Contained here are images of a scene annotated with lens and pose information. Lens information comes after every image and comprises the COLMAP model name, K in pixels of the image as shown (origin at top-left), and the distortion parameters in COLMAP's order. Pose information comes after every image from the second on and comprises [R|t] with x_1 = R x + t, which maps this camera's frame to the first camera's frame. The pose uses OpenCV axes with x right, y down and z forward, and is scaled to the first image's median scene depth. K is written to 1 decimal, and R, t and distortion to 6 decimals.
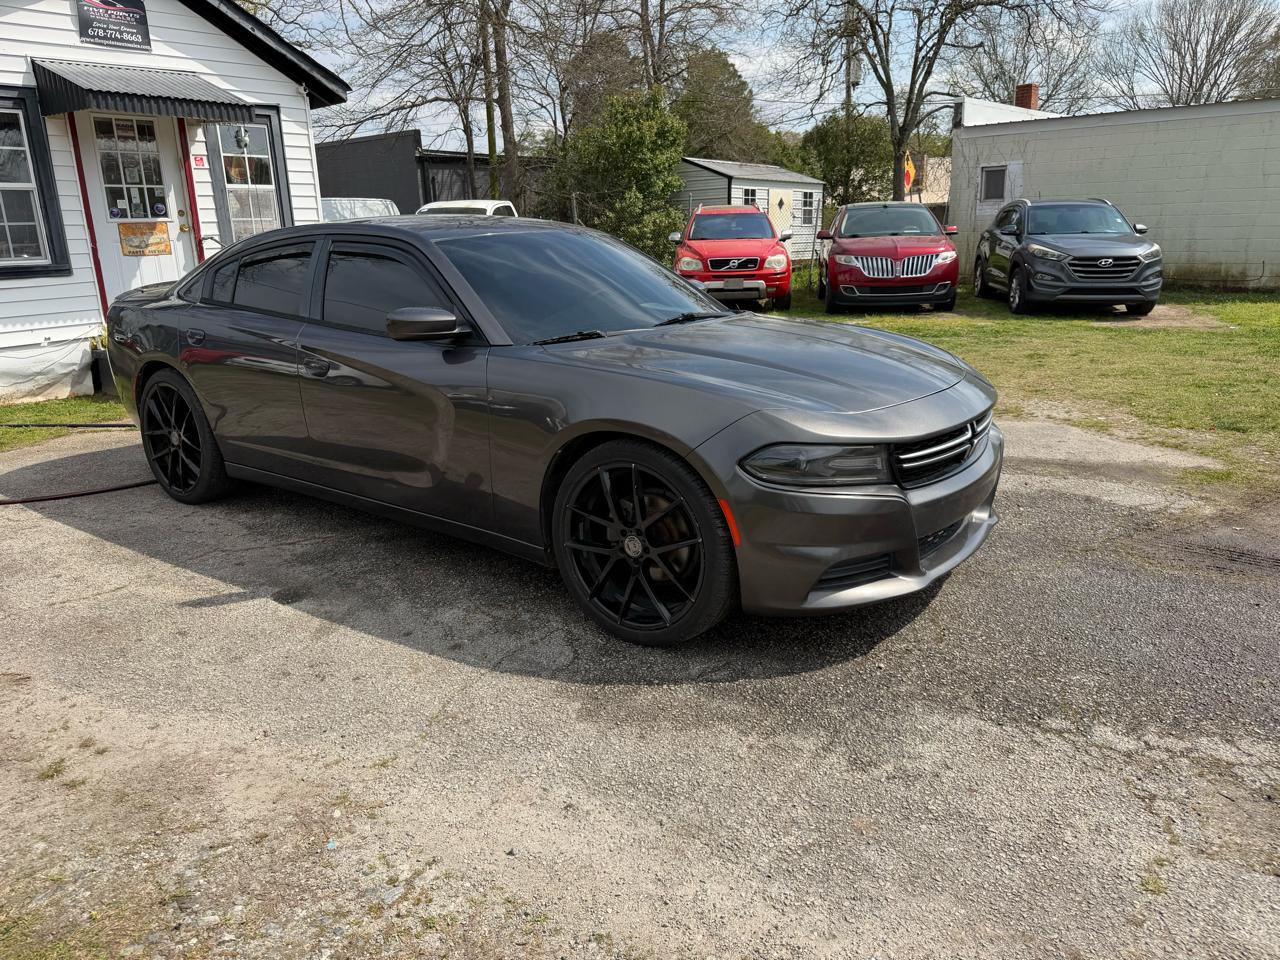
lens RADIAL K [[894.8, 0, 648.8], [0, 894.8, 476.1], [0, 0, 1]] dist [0.029382, -0.036029]
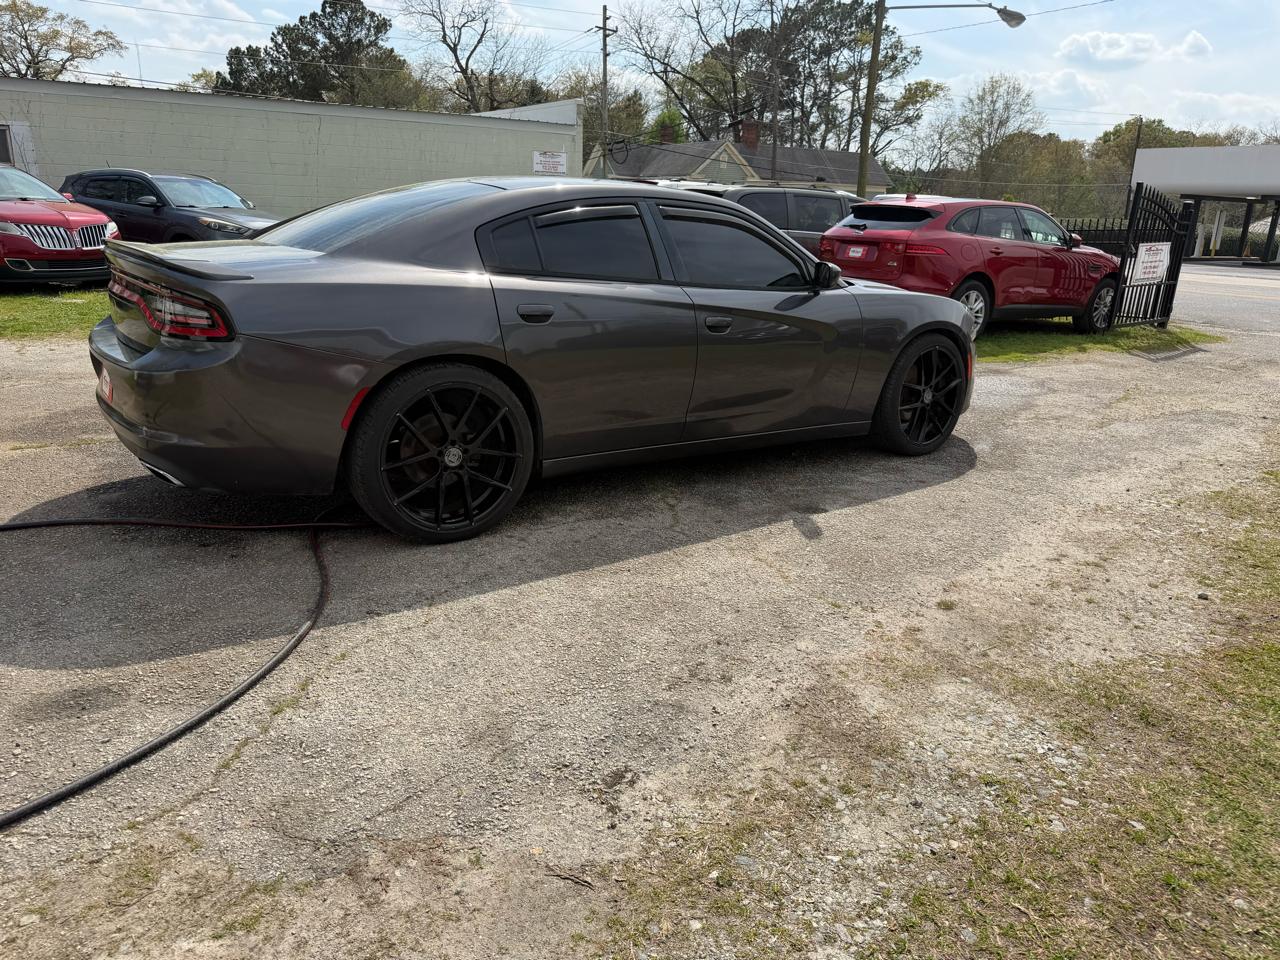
lens RADIAL K [[908.1, 0, 635.9], [0, 908.1, 480.4], [0, 0, 1]] dist [0.002689, -0.012974]
pose [[0.307805, -0.235849, 0.921754, -0.642085], [0.211250, 0.961549, 0.175488, -0.067254], [-0.927701, 0.140704, 0.345793, 0.327342]]
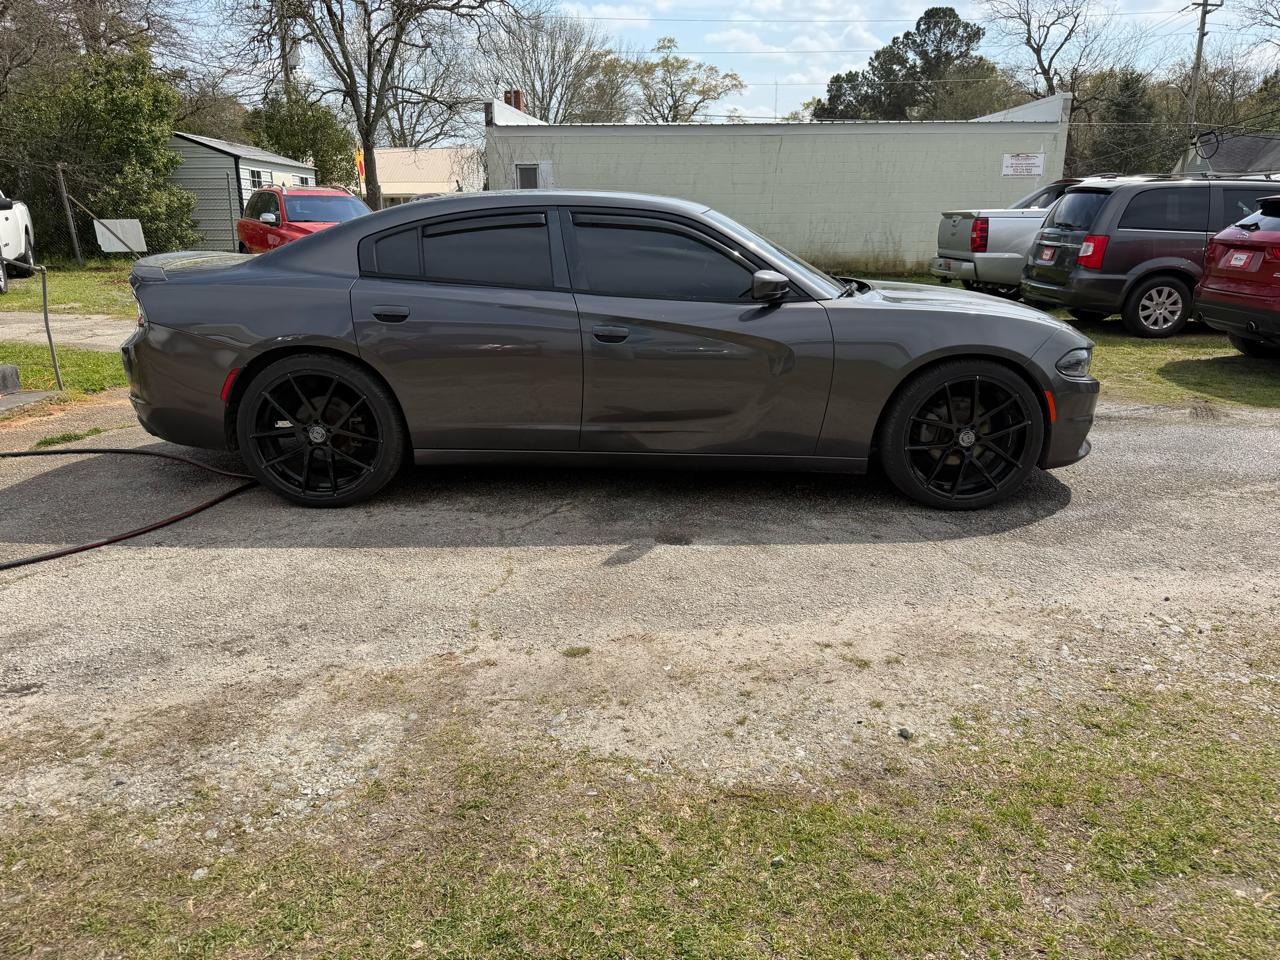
lens RADIAL K [[892.8, 0, 640.0], [0, 892.8, 480.0], [0, 0, 1]] dist [0.021361, -0.031907]
pose [[0.797571, -0.147251, 0.584976, -0.431538], [0.139468, 0.988487, 0.058670, -0.003301], [-0.586881, 0.034792, 0.808925, 0.062657]]
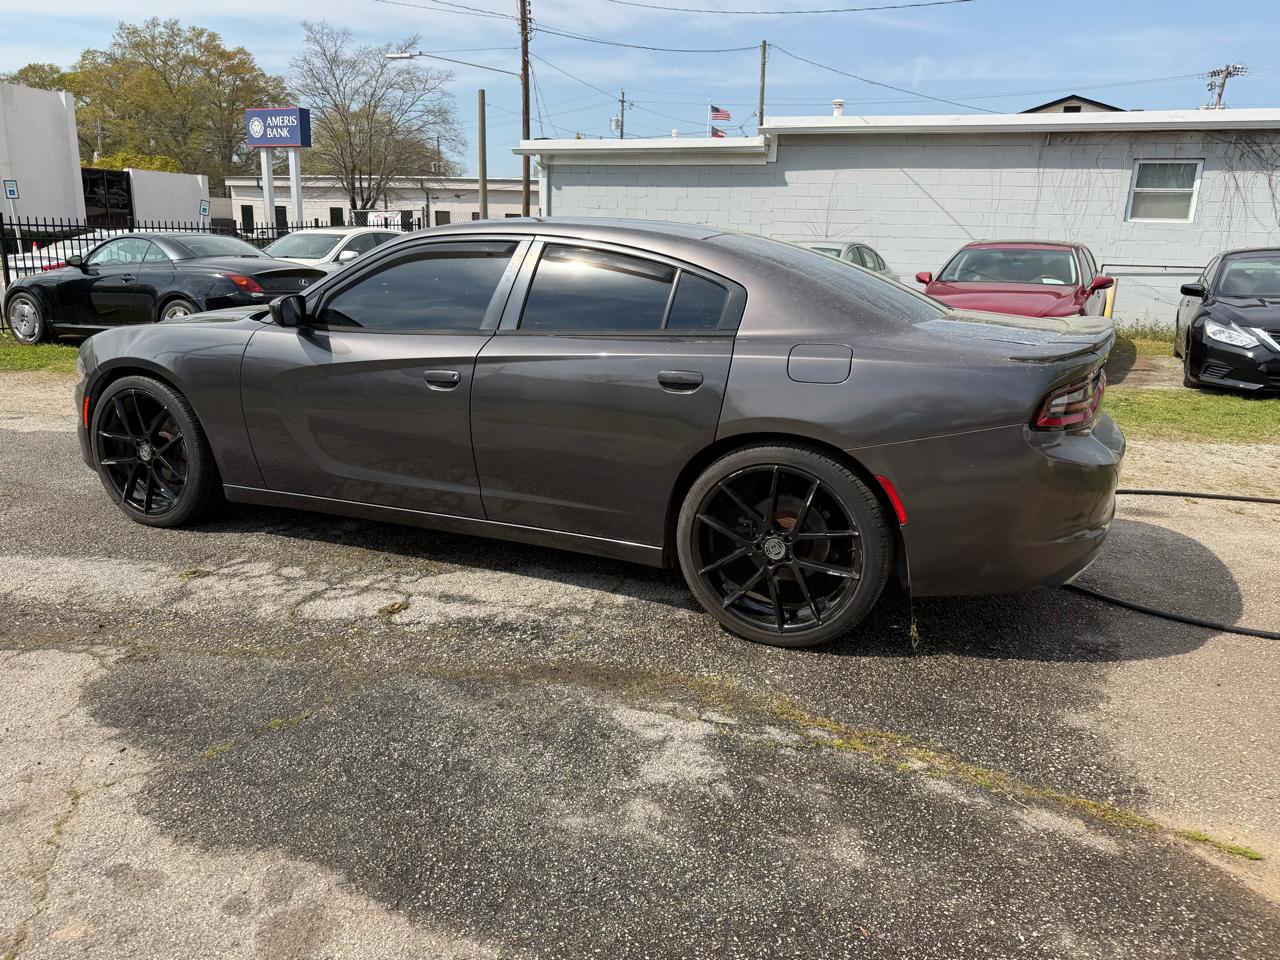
lens RADIAL K [[898.6, 0, 643.2], [0, 898.6, 477.0], [0, 0, 1]] dist [0.037166, -0.052605]
pose [[-0.974716, 0.053200, -0.217022, -0.039464], [-0.065055, 0.861606, 0.503391, -0.272202], [0.213768, 0.504782, -0.836360, 0.977558]]
